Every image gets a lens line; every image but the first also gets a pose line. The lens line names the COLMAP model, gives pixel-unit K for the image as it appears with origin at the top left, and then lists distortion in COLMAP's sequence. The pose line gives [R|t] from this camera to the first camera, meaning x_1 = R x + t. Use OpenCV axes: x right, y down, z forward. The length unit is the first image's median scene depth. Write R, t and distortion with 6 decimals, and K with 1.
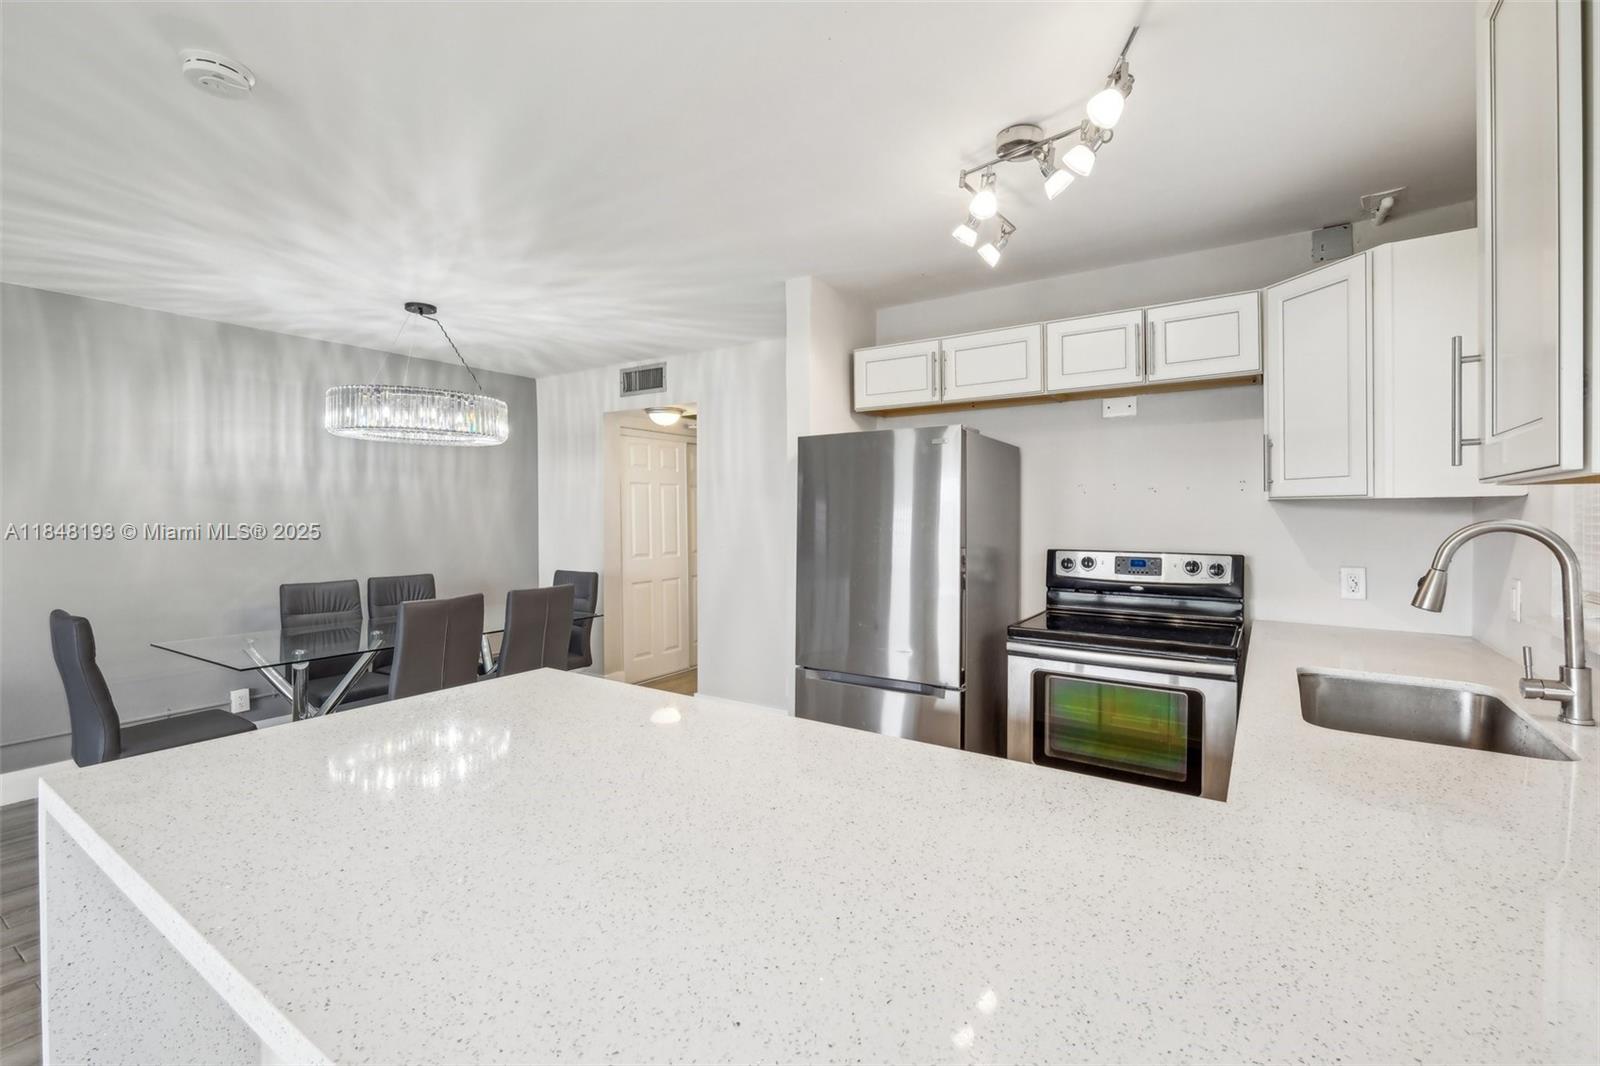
lens RADIAL K [[708.1, 0, 807.2], [0, 708.1, 512.0], [0, 0, 1]] dist [-0.000958, 0.000059]
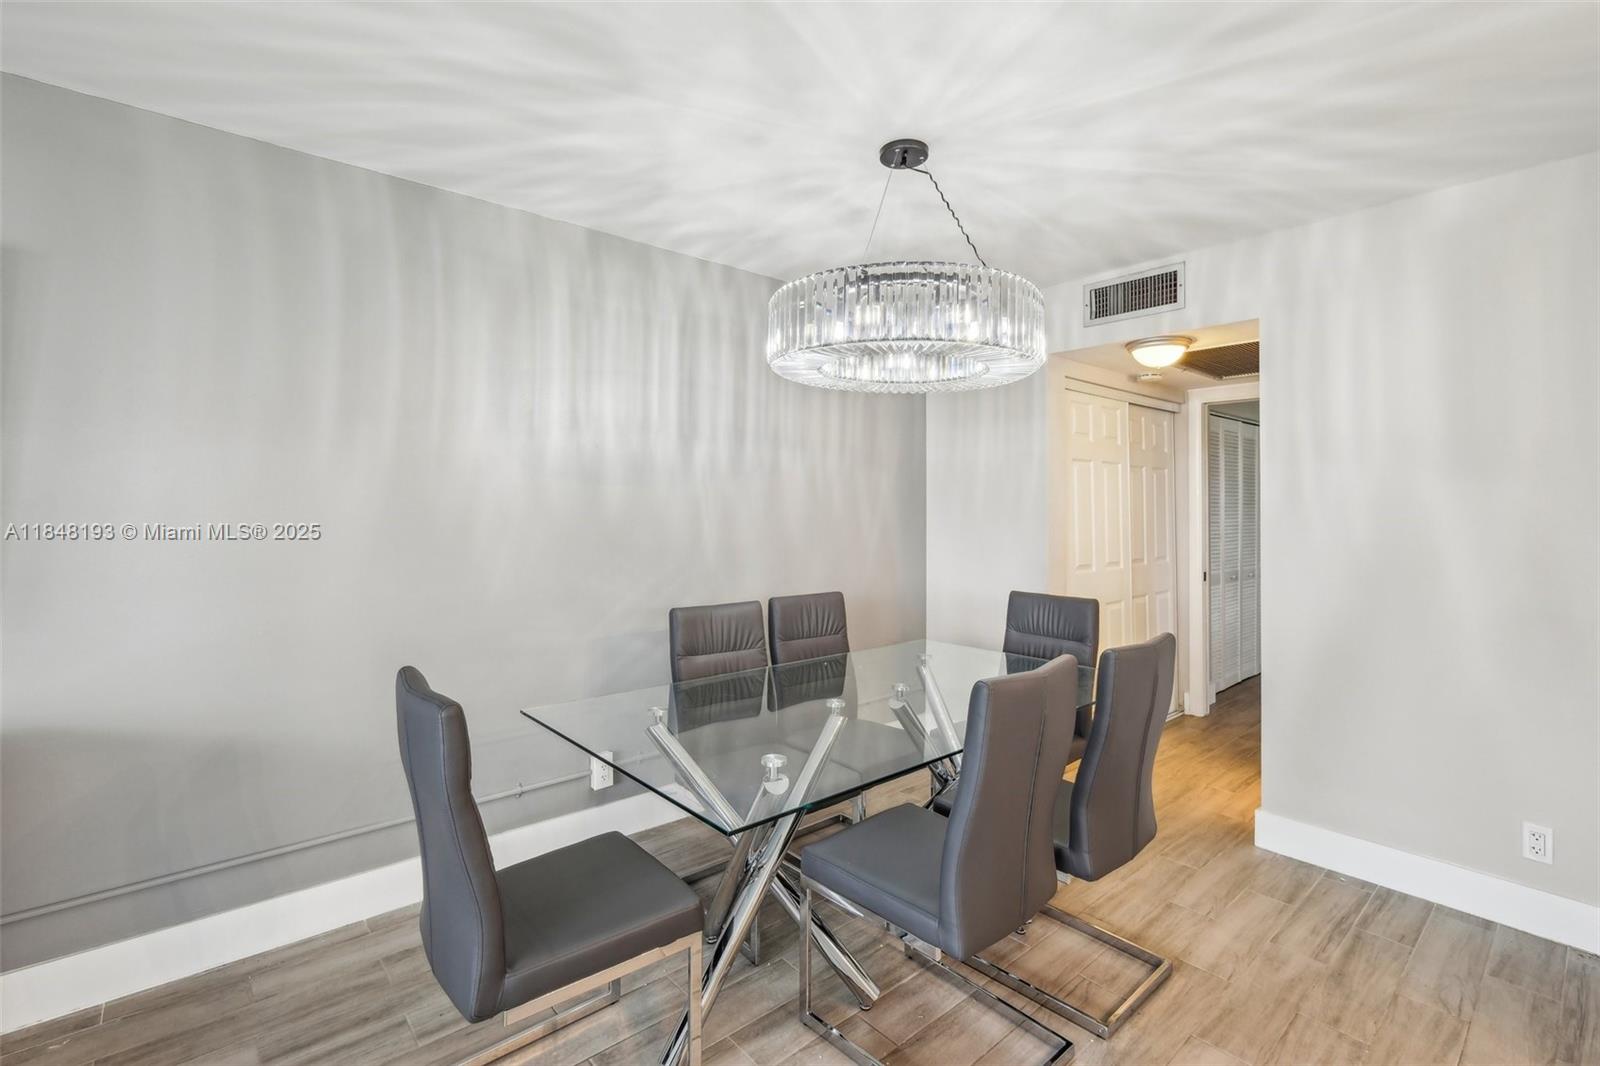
lens RADIAL K [[701.2, 0, 801.0], [0, 701.2, 489.7], [0, 0, 1]] dist [-0.014718, -0.000041]
pose [[0.961209, -0.000029, -0.275821, -0.433725], [-0.006367, 0.999731, -0.022291, 0.005632], [0.275747, 0.023182, 0.960951, 0.393067]]
